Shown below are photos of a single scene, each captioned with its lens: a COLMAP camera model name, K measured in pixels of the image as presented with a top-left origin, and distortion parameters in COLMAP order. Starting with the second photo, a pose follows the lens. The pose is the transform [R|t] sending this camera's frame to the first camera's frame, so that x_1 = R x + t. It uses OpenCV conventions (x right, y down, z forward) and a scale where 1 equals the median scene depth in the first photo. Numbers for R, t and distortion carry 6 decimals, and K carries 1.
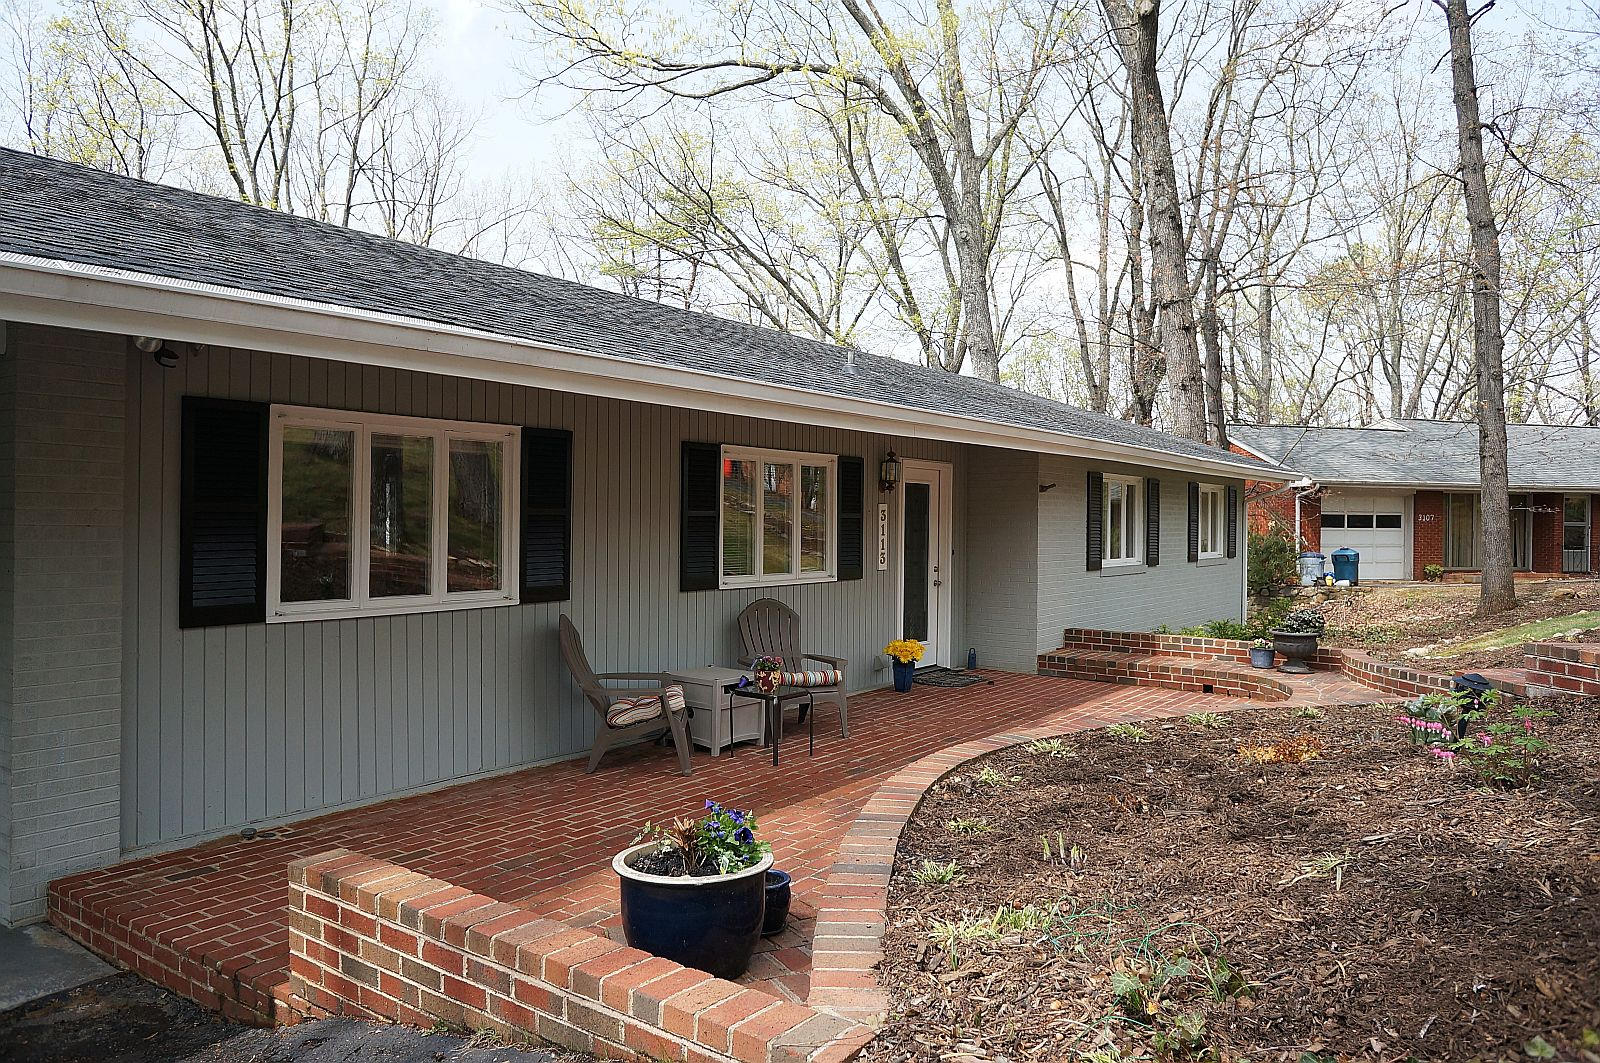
lens RADIAL K [[1095.9, 0, 791.3], [0, 1095.9, 529.1], [0, 0, 1]] dist [-0.003373, 0.003513]
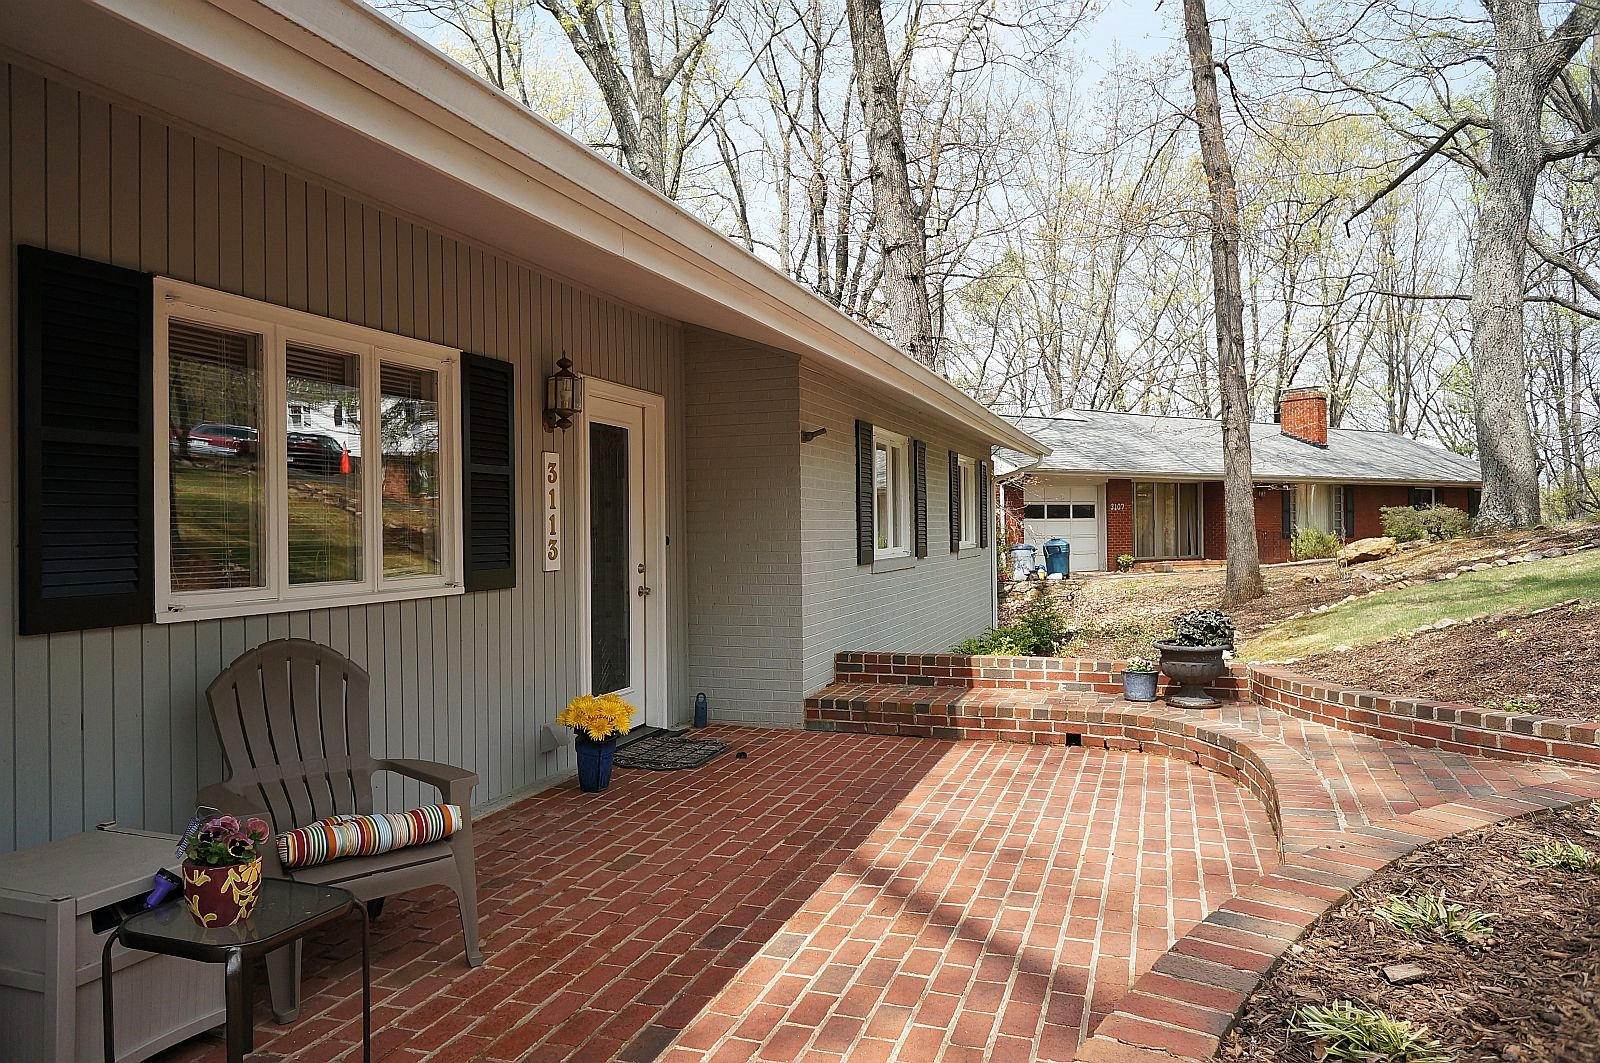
lens RADIAL K [[1095.9, 0, 787.1], [0, 1095.9, 521.1], [0, 0, 1]] dist [-0.003373, 0.003513]
pose [[0.955726, -0.017914, 0.293713, 0.030884], [0.022638, 0.999663, -0.012693, 0.020051], [-0.293387, 0.018780, 0.955809, 0.393239]]
